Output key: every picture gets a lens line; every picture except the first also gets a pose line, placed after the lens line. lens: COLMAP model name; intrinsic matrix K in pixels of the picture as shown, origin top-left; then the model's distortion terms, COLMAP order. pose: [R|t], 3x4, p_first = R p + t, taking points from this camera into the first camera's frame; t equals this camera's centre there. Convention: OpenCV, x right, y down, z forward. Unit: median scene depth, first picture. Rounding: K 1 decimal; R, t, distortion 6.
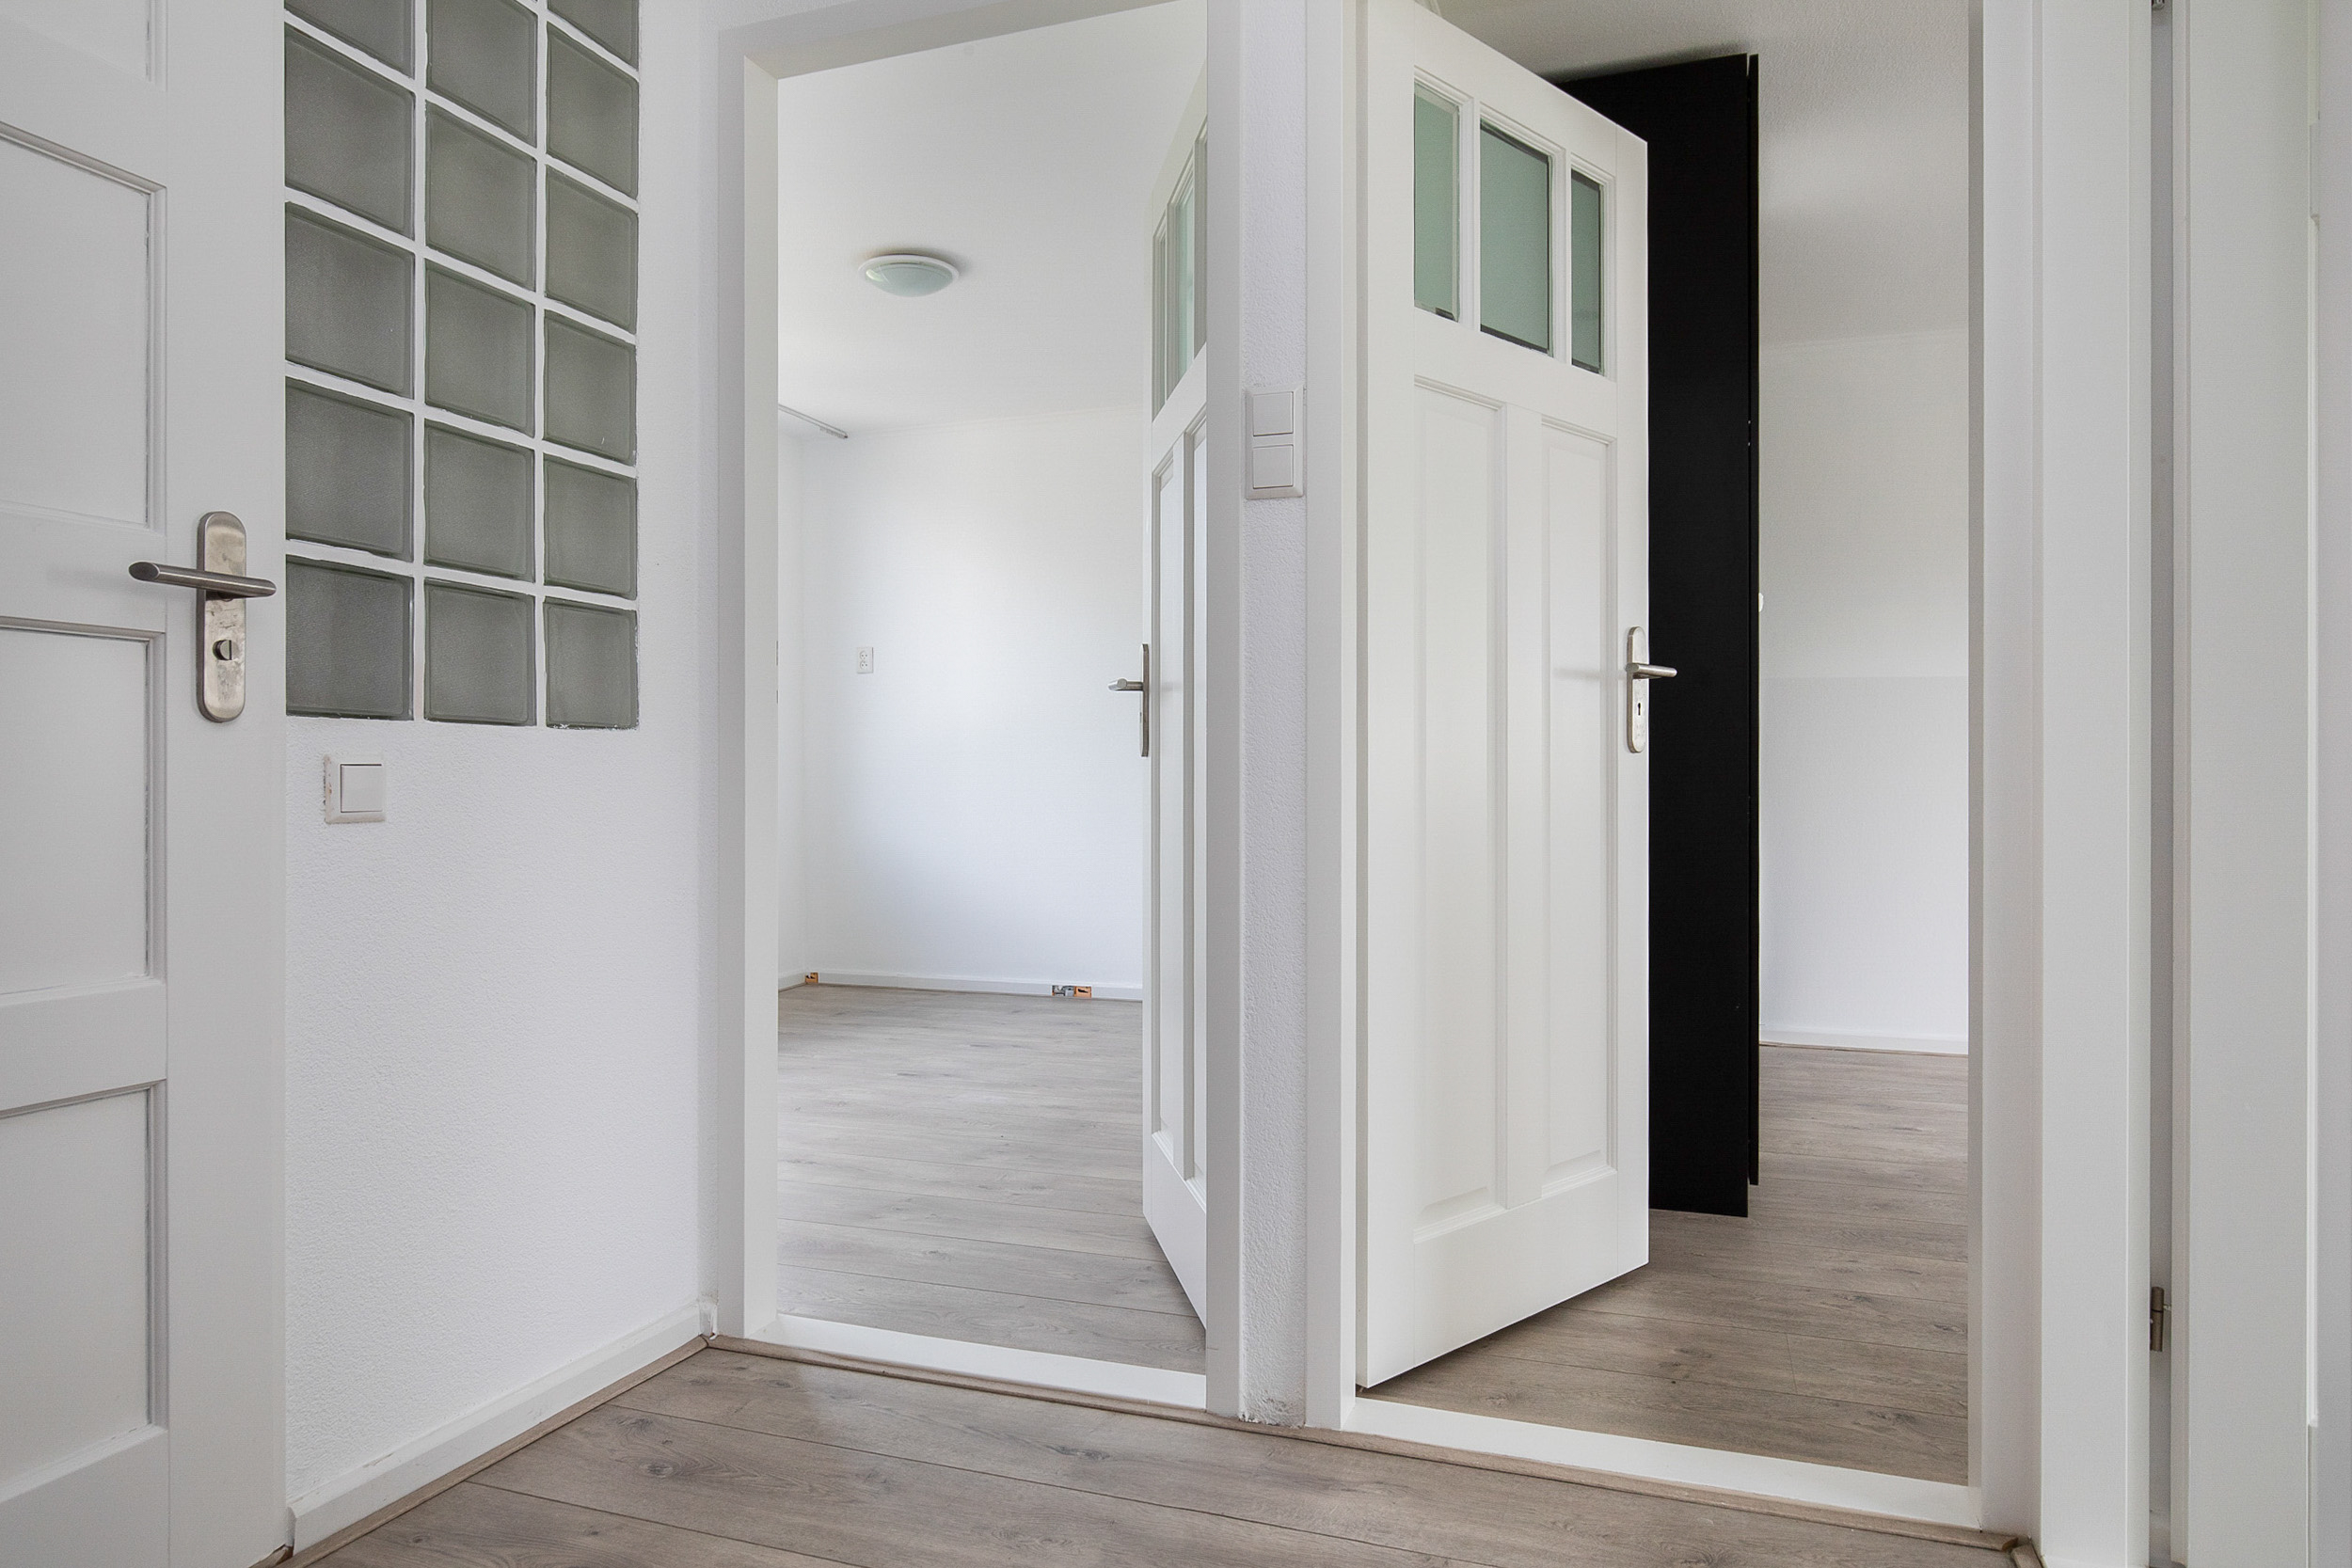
lens RADIAL K [[1423.8, 0, 1176.0], [0, 1423.8, 784.0], [0, 0, 1]] dist [-0.001402, 0.000158]
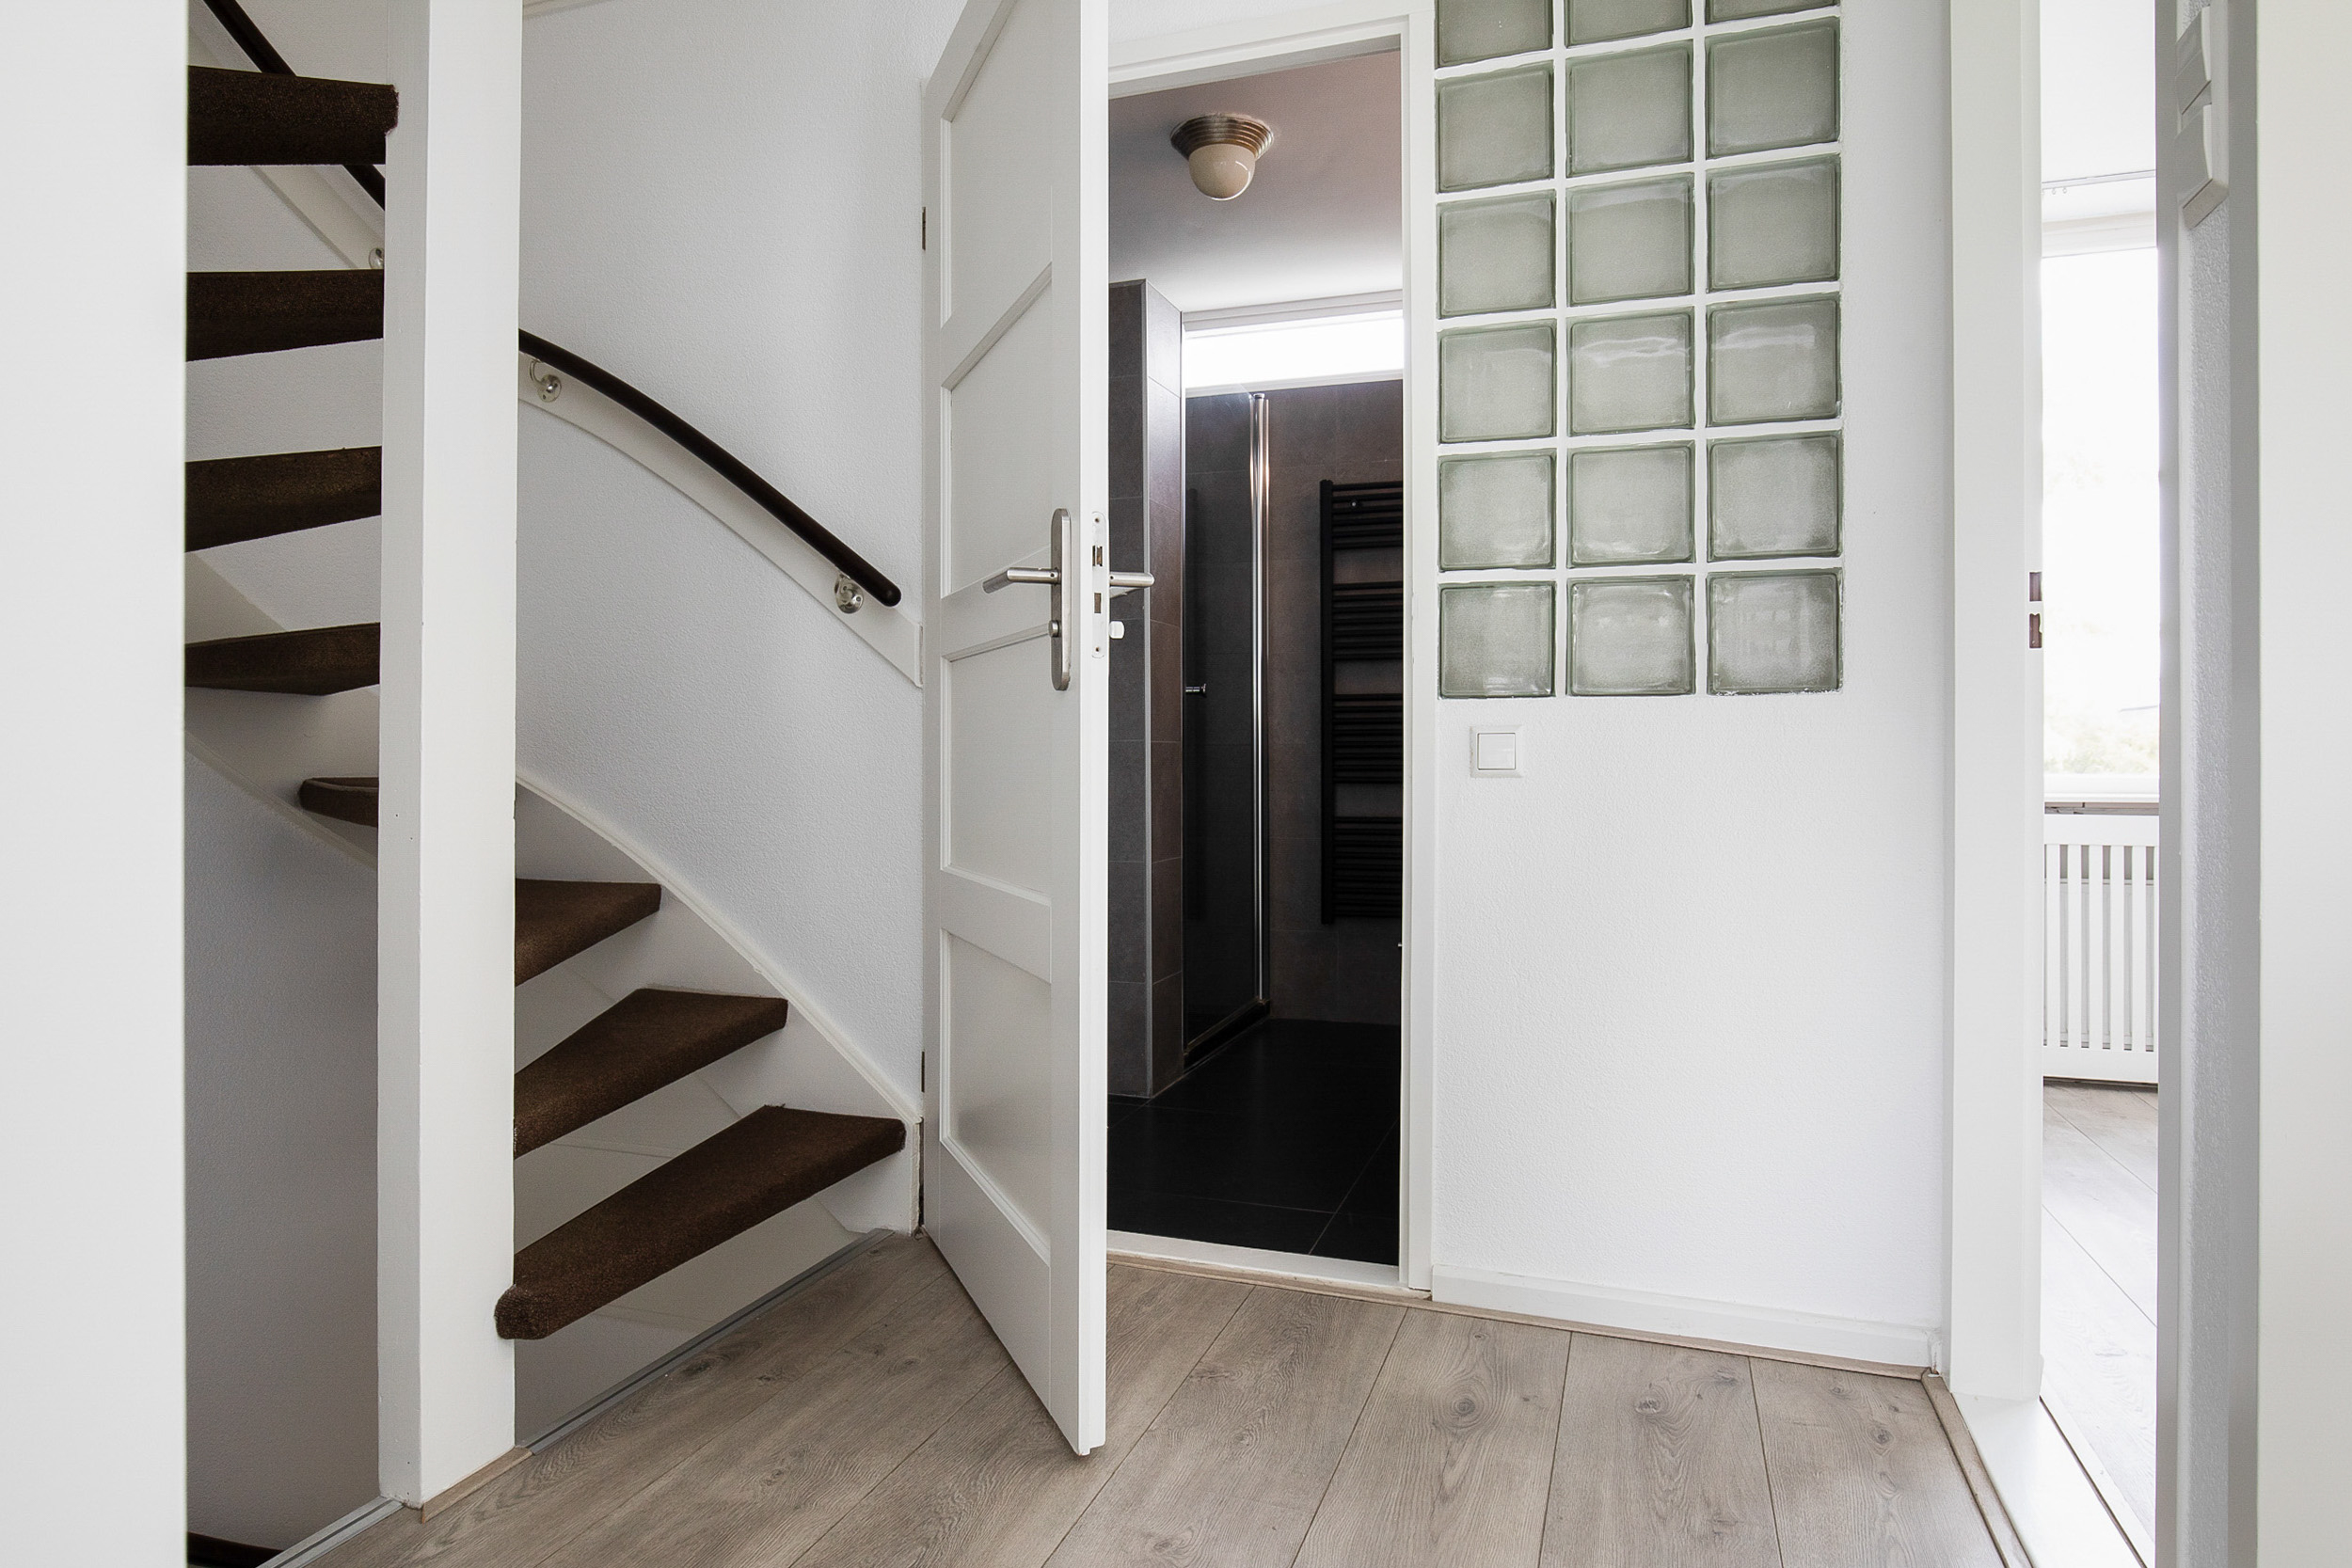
lens RADIAL K [[1279.6, 0, 1176.0], [0, 1279.6, 784.0], [0, 0, 1]] dist [-0.002485, -0.000304]
pose [[0.042206, 0.005134, -0.999096, 0.247600], [-0.009385, 0.999945, 0.004741, 0.012657], [0.999065, 0.009177, 0.042252, 0.276239]]
